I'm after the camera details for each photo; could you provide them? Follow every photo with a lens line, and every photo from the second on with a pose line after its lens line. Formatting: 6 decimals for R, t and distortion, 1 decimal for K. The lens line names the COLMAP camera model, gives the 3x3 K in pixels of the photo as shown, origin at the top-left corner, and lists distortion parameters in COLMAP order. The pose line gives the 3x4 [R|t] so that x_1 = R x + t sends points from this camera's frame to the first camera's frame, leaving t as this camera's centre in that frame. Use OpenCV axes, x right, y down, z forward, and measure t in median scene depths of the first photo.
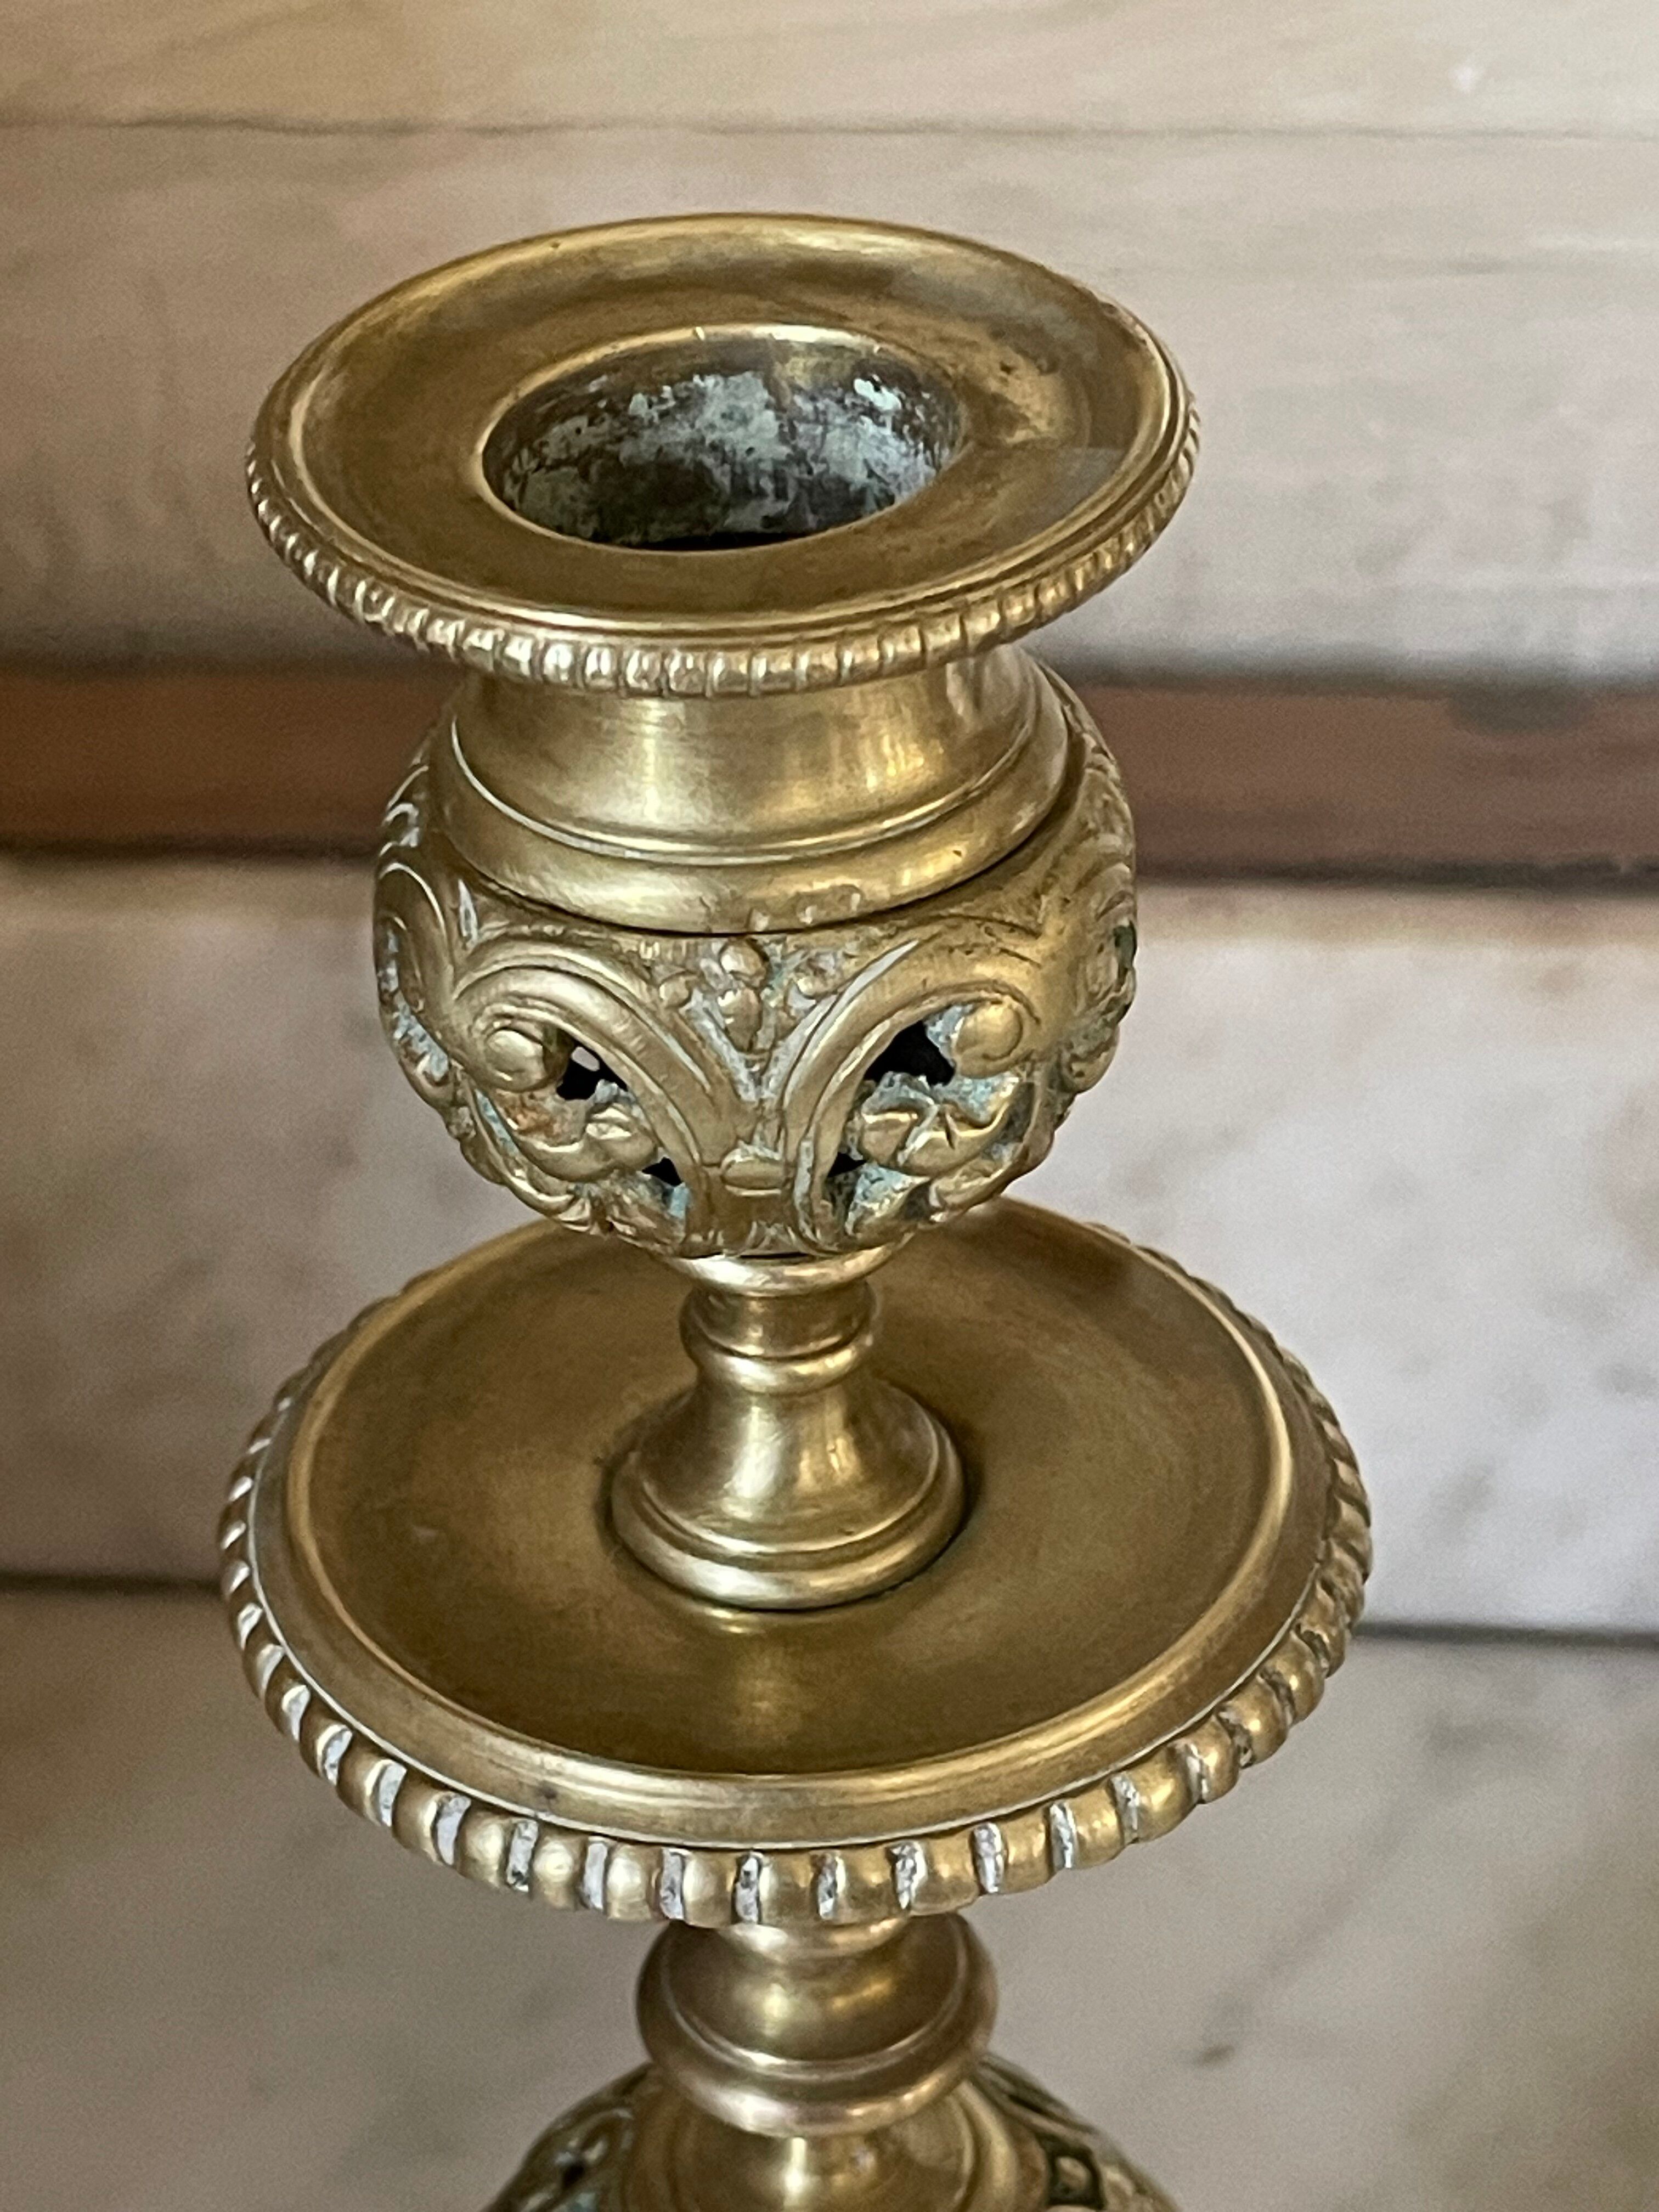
lens RADIAL K [[4979.4, 0, 816.6], [0, 4979.4, 1084.9], [0, 0, 1]] dist [0.133269, 0.000000]
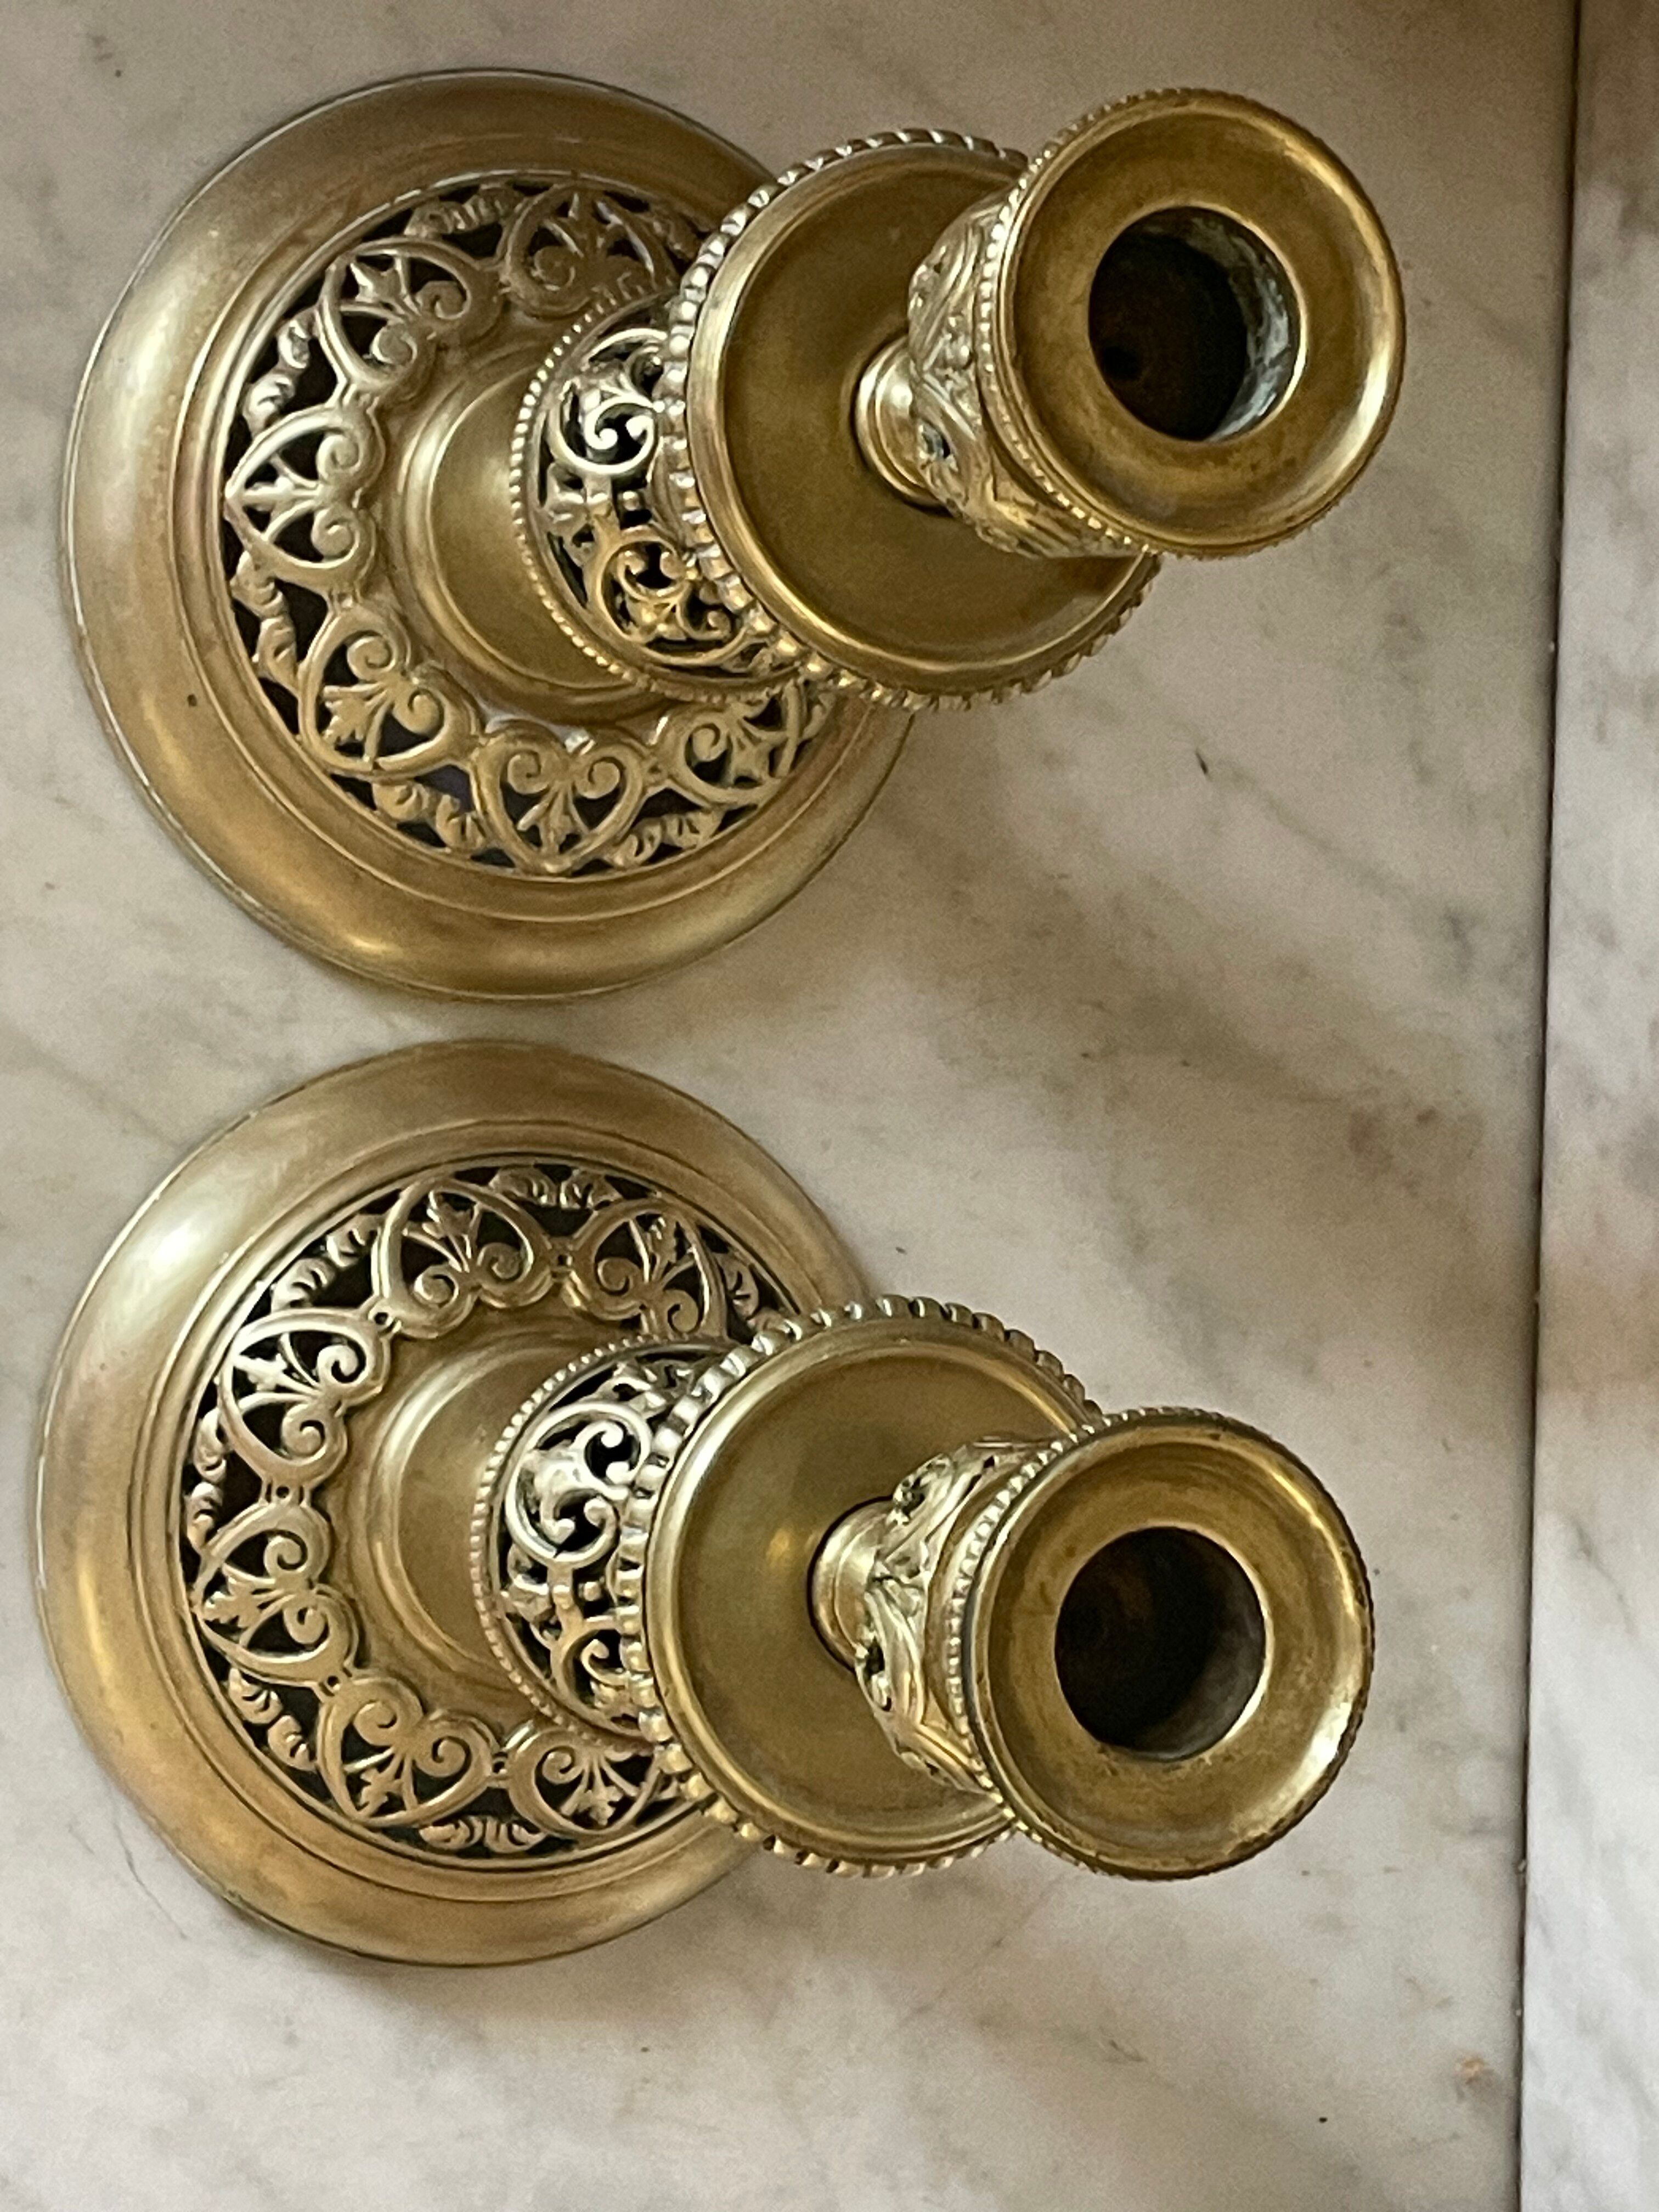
lens RADIAL K [[4917.0, 0, 847.9], [0, 4917.0, 1087.1], [0, 0, 1]] dist [0.123544, 0.000000]
pose [[0.036745, 0.998081, 0.049841, 0.173800], [-0.827061, 0.002378, 0.562108, -1.072147], [0.560910, -0.061876, 0.825561, -0.706179]]
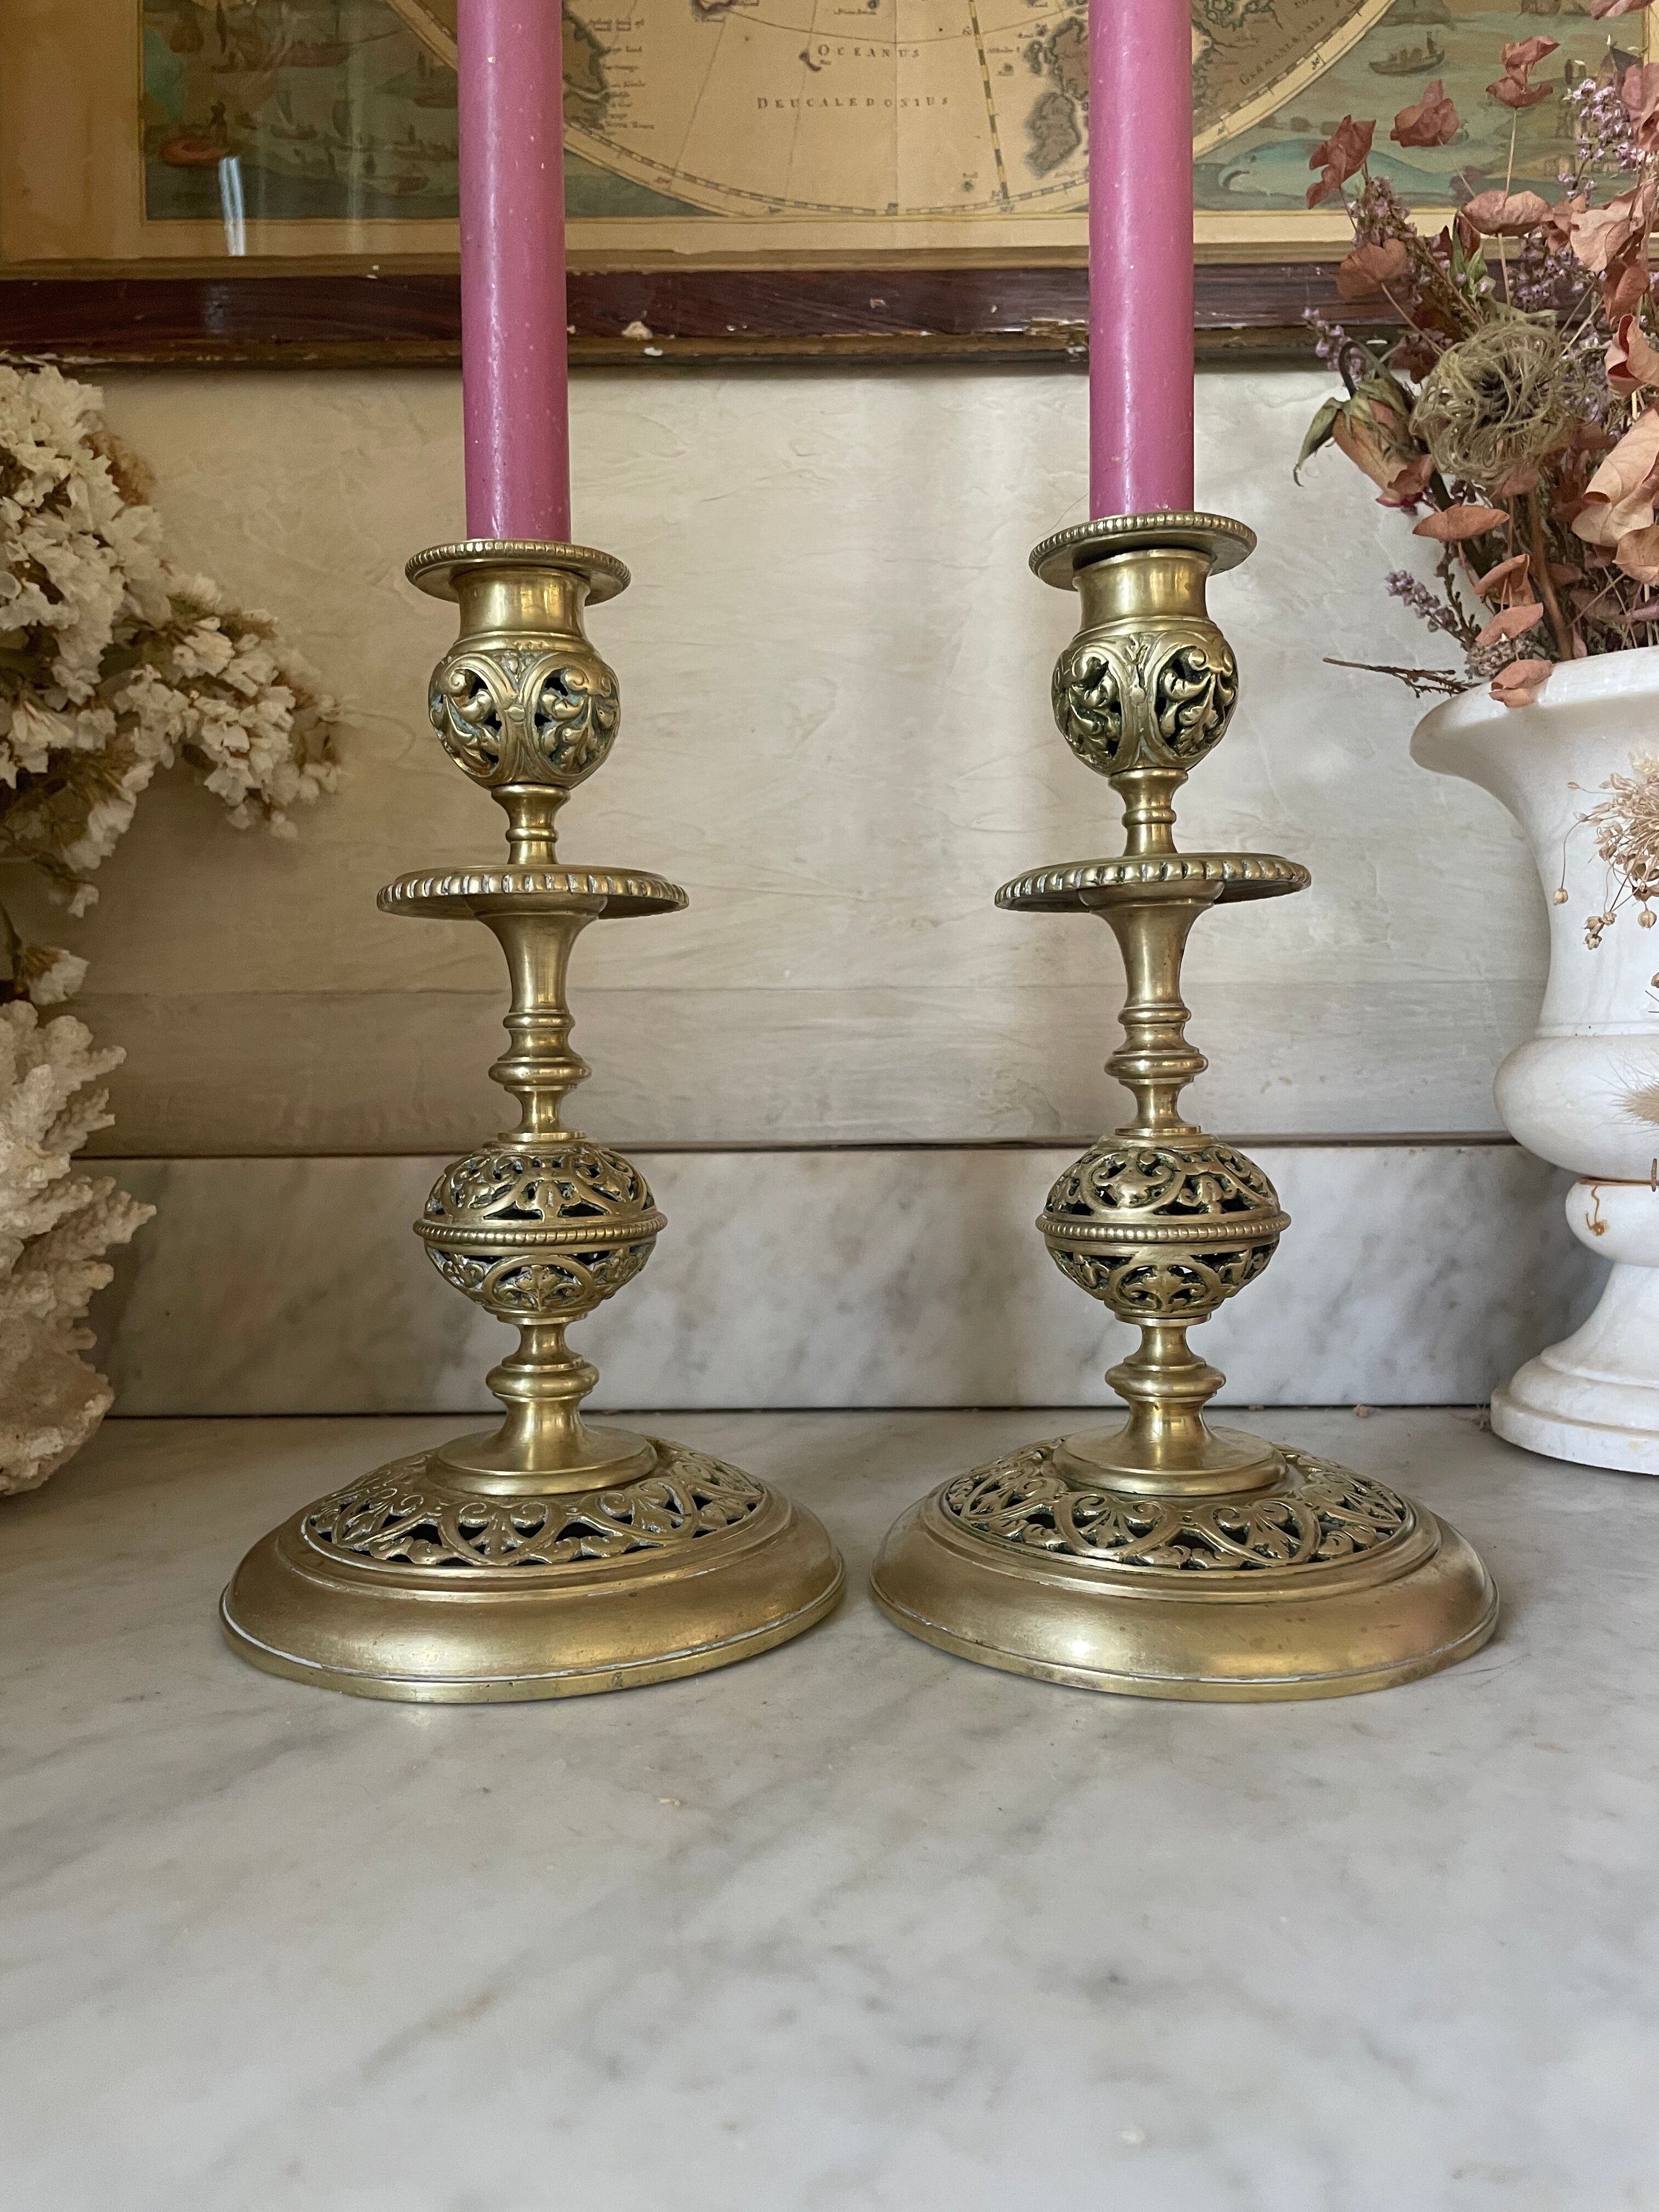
lens RADIAL K [[1720.7, 0, 840.8], [0, 1720.7, 1088.5], [0, 0, 1]] dist [0.098187, -0.146936]
pose [[0.997515, 0.010319, 0.069699, 0.147431], [0.028429, 0.846175, -0.532146, 0.985697], [-0.064469, 0.532805, 0.843779, -0.041869]]
